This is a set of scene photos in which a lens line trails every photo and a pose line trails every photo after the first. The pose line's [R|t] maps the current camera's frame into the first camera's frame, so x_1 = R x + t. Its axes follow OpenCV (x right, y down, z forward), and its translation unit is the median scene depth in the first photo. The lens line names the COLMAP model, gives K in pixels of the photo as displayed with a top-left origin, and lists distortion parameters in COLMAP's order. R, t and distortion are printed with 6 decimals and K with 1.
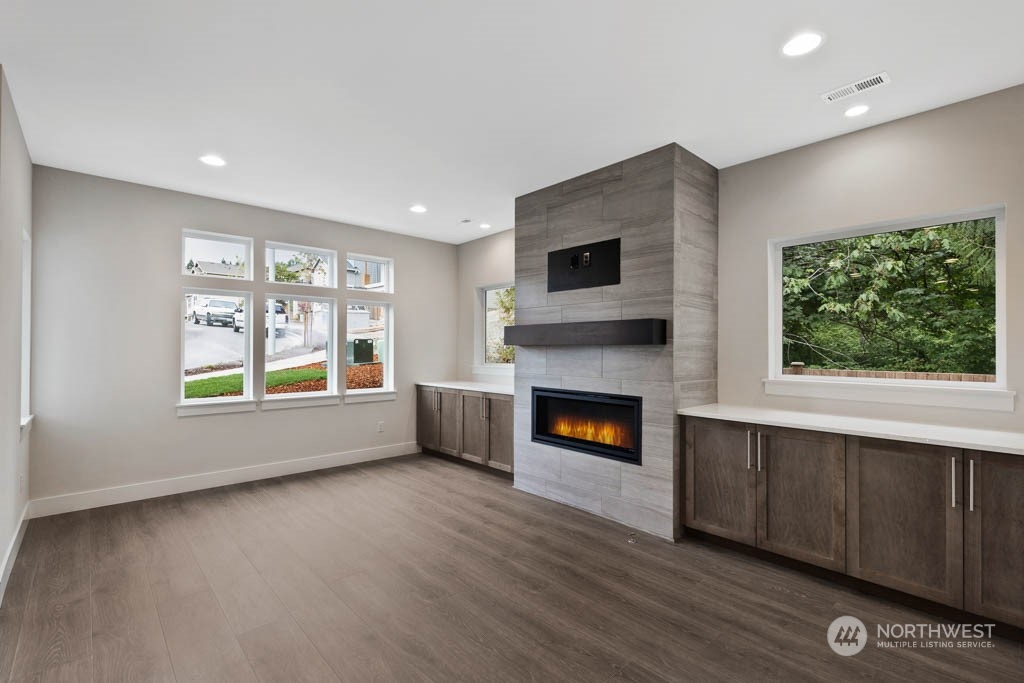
lens RADIAL K [[464.1, 0, 512.7], [0, 464.1, 345.0], [0, 0, 1]] dist [0.008981, -0.000909]
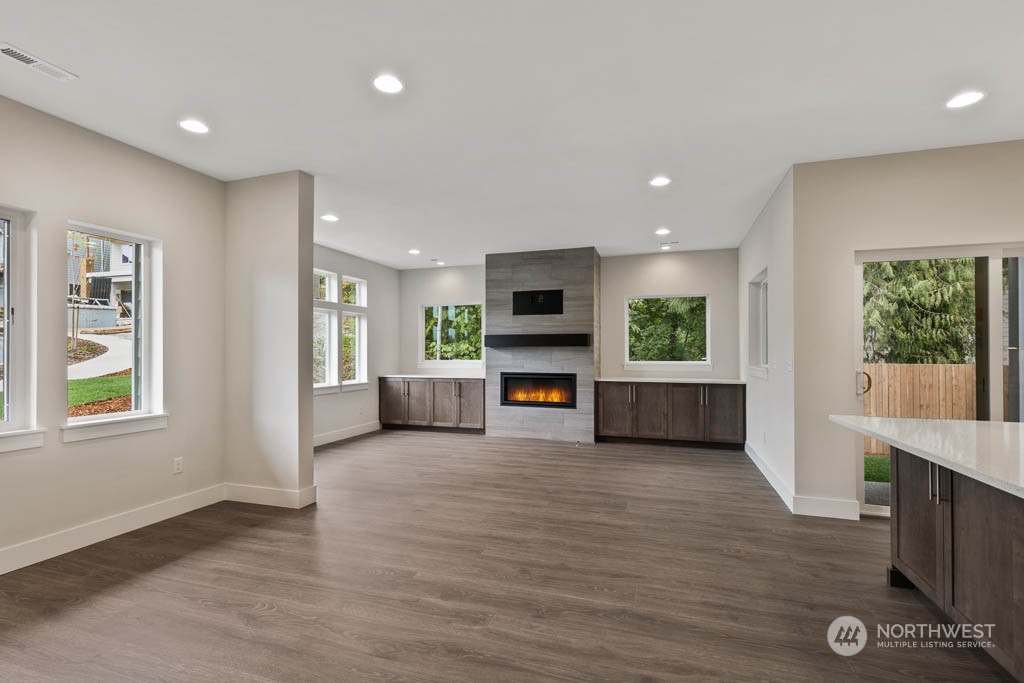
lens RADIAL K [[464.1, 0, 513.3], [0, 464.1, 348.3], [0, 0, 1]] dist [0.008981, -0.000909]
pose [[0.873636, 0.001512, 0.486578, -0.799957], [-0.000254, 0.999996, -0.002651, 0.010781], [-0.486580, 0.002193, 0.873633, -0.504866]]
